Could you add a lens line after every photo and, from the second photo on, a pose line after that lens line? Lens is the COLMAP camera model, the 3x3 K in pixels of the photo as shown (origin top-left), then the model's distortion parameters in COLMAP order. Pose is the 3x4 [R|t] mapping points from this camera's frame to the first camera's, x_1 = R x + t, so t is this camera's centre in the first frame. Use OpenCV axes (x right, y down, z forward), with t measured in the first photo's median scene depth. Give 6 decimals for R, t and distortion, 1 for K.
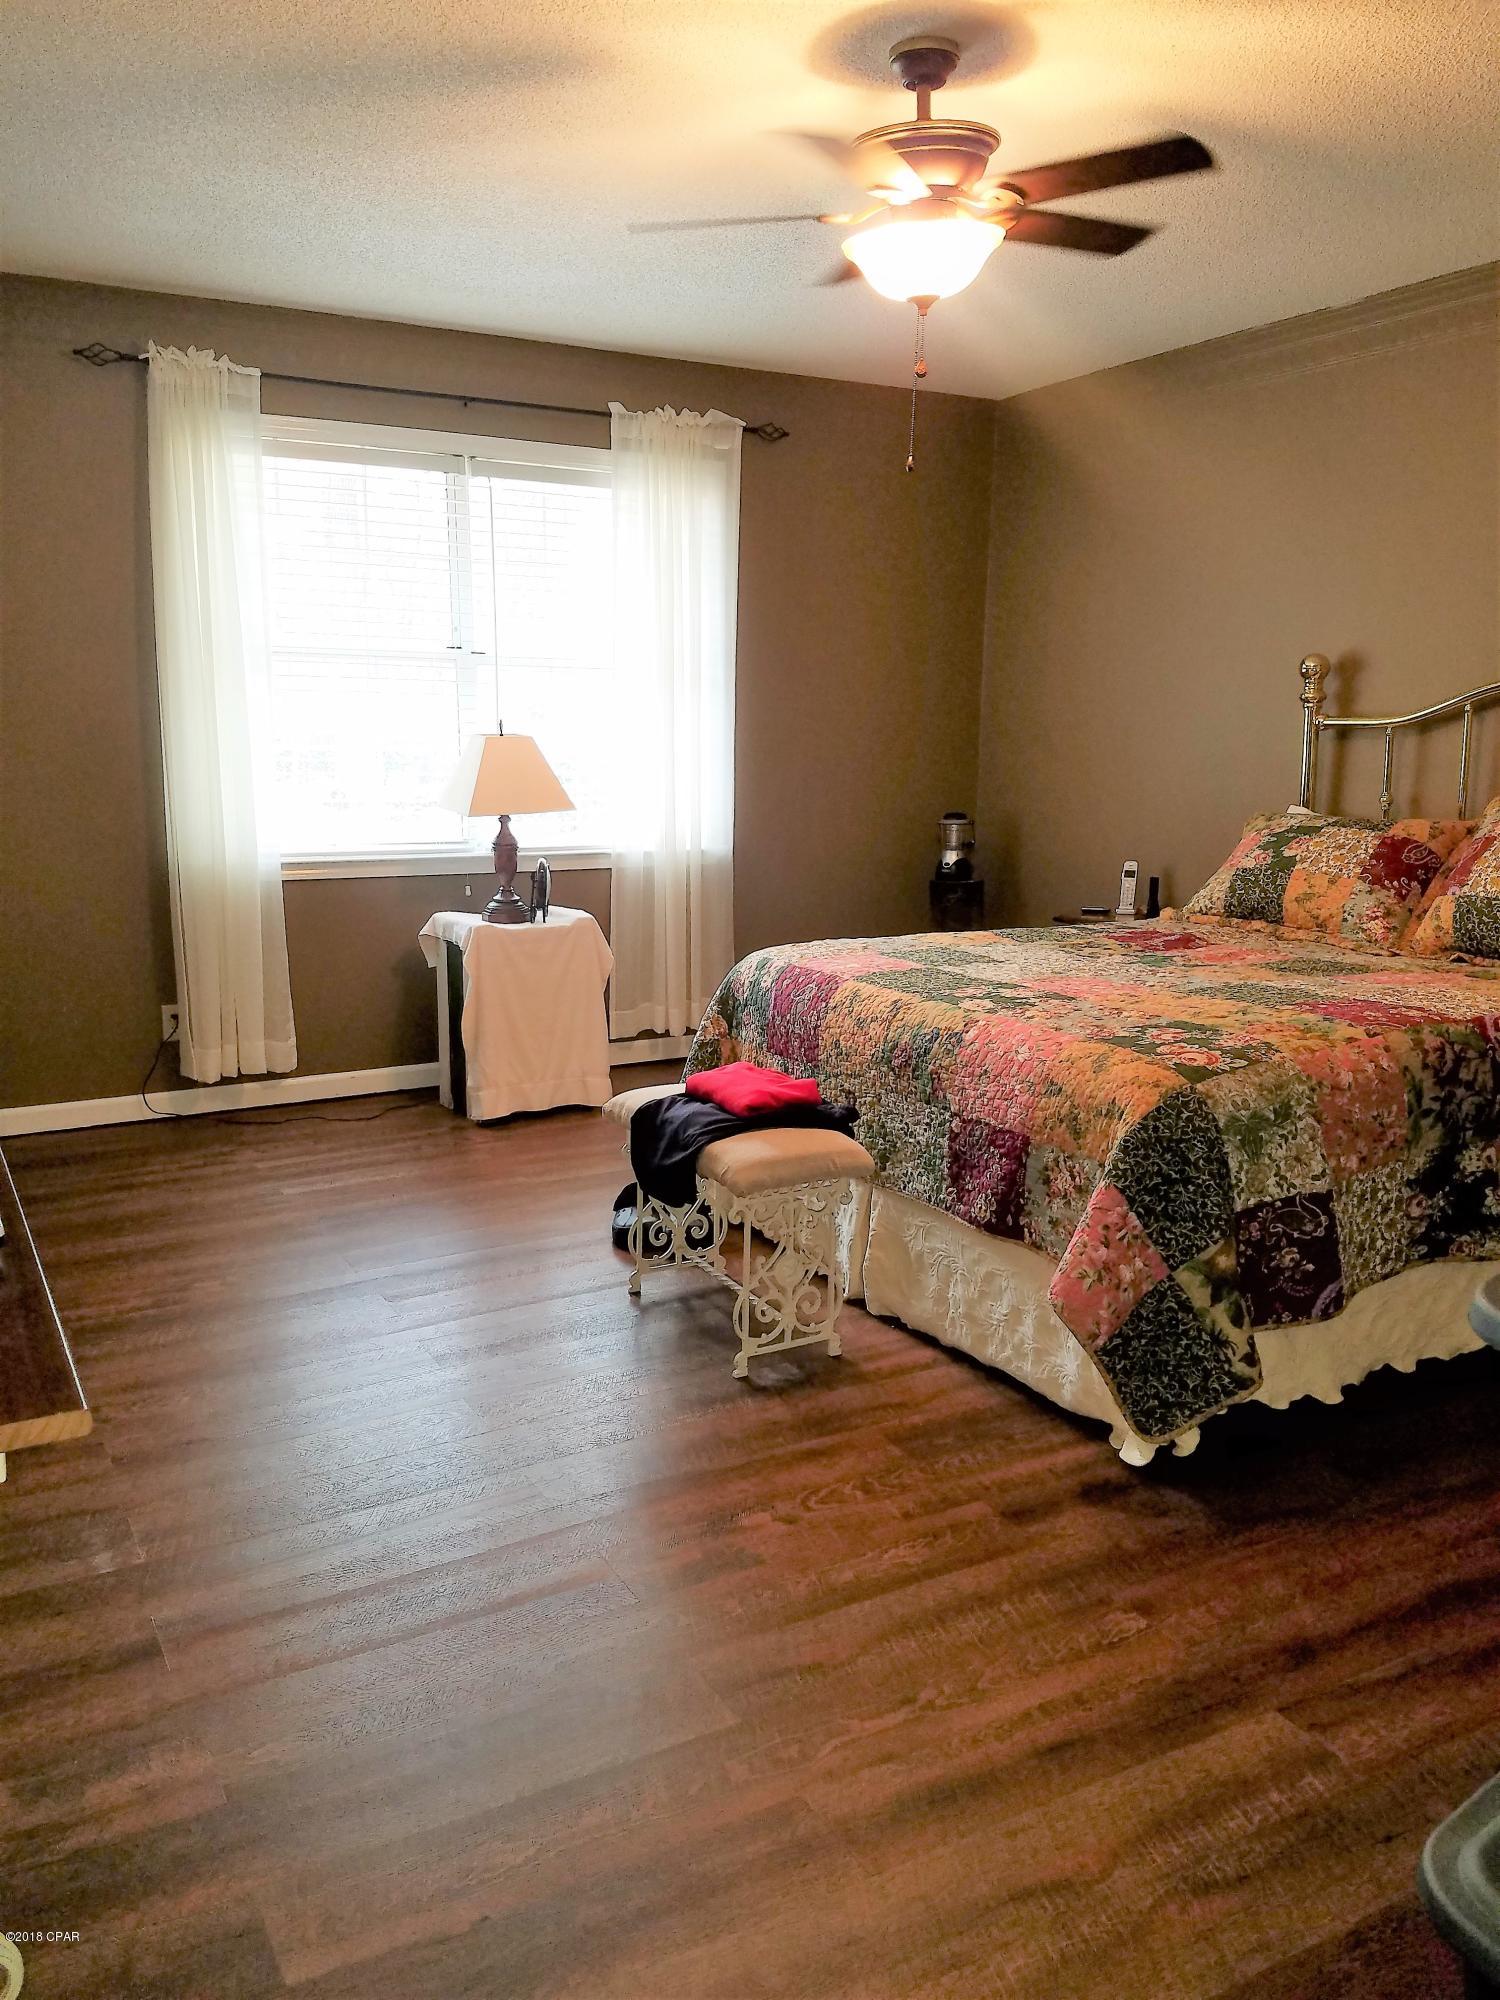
lens RADIAL K [[1538.0, 0, 708.3], [0, 1538.0, 986.8], [0, 0, 1]] dist [0.208191, -0.278039]
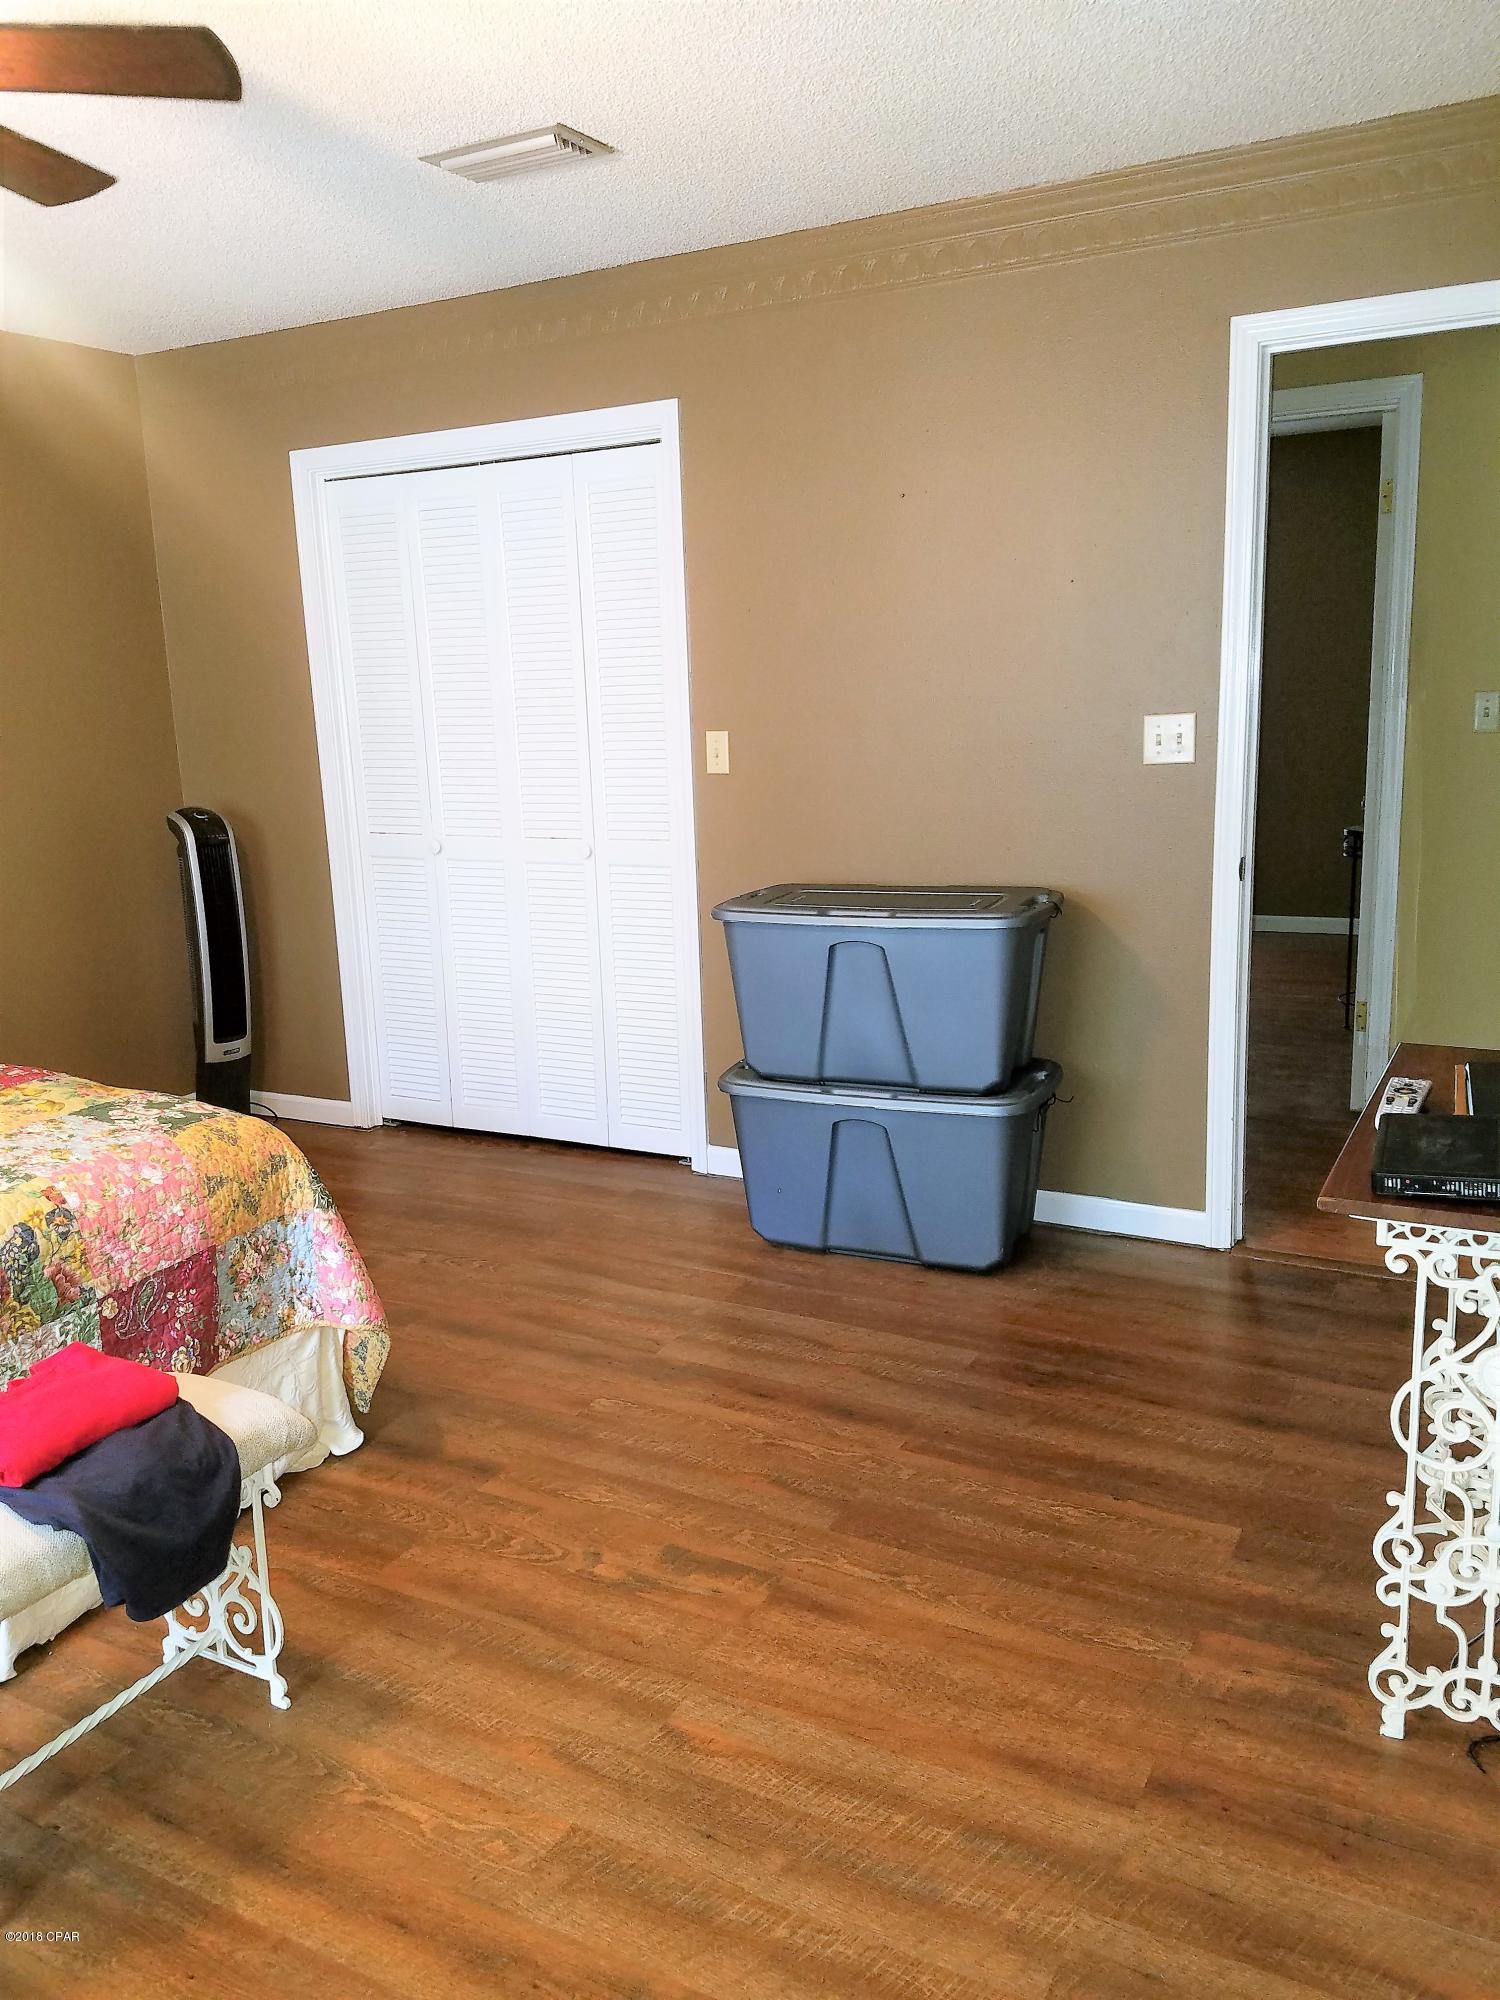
lens RADIAL K [[1538.0, 0, 708.3], [0, 1538.0, 986.8], [0, 0, 1]] dist [0.208191, -0.278039]
pose [[-0.542793, -0.146253, 0.827034, -0.738472], [0.169072, 0.945534, 0.278173, -0.271797], [-0.822672, 0.290819, -0.488502, 1.244547]]
